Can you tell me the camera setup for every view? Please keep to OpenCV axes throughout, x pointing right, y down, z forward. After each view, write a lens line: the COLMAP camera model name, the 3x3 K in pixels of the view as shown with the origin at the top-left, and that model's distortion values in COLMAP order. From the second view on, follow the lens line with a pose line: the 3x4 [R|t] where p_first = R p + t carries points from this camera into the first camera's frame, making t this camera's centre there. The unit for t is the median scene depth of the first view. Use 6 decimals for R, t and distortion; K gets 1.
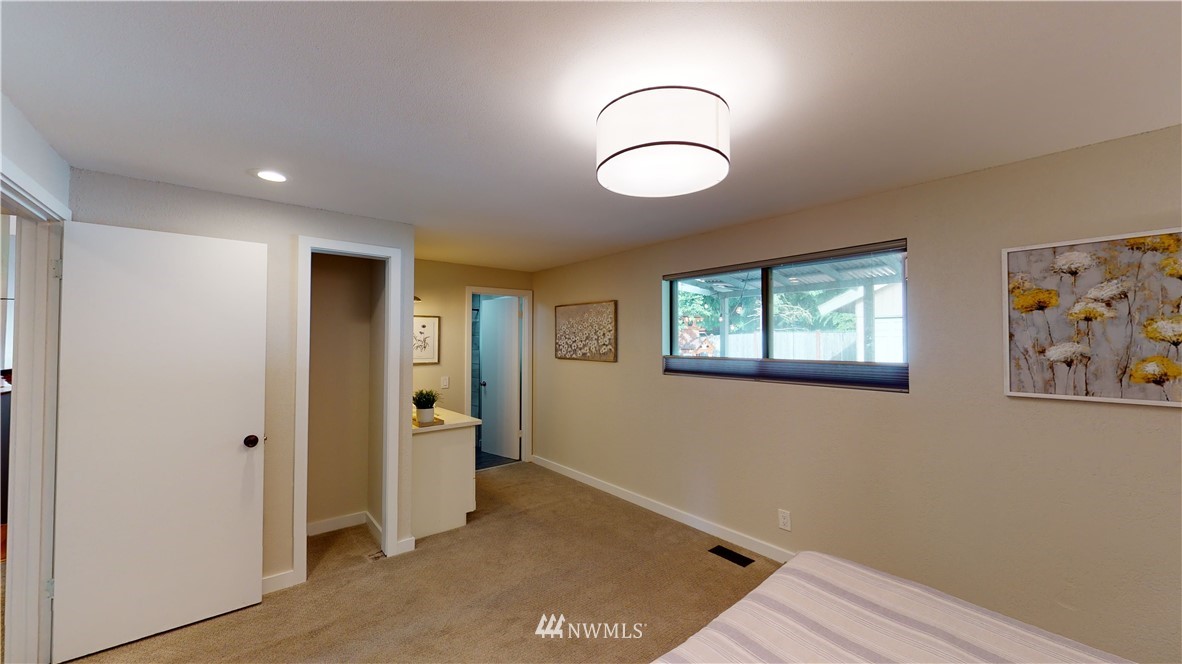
lens RADIAL K [[435.1, 0, 590.7], [0, 435.1, 334.4], [0, 0, 1]] dist [0.000365, -0.000010]
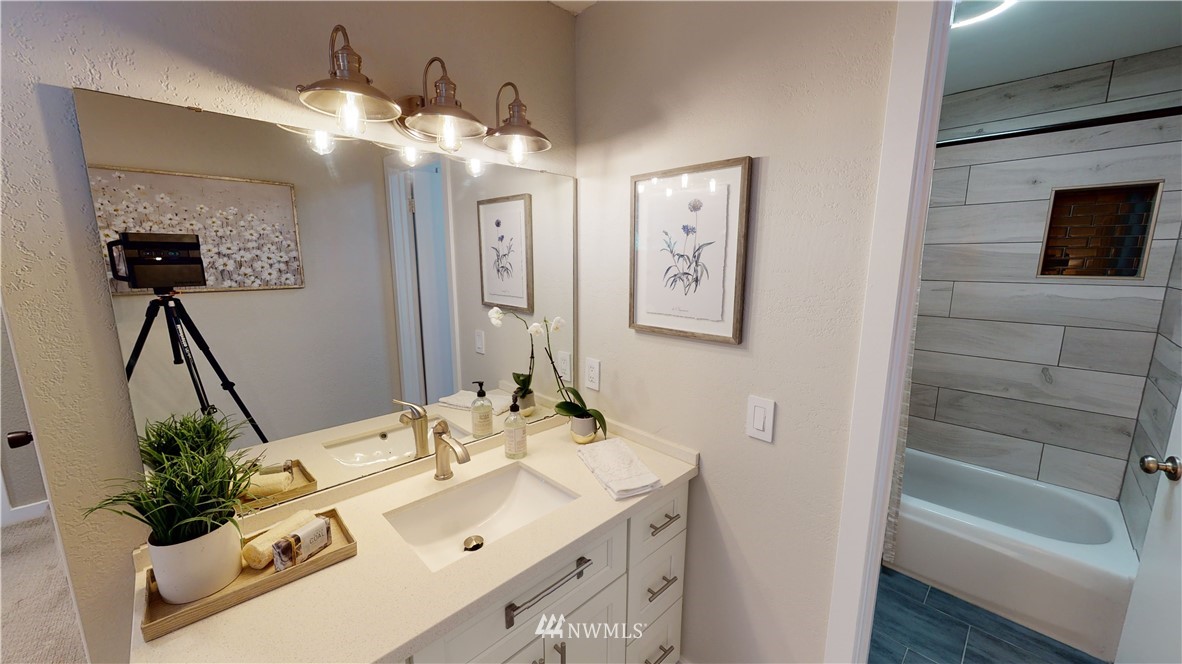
lens RADIAL K [[435.1, 0, 589.6], [0, 435.1, 331.1], [0, 0, 1]] dist [0.000365, -0.000010]
pose [[0.076507, 0.169657, -0.982529, -0.098041], [0.021241, 0.984916, 0.171723, 0.011885], [0.996843, -0.034008, 0.071749, 0.908412]]
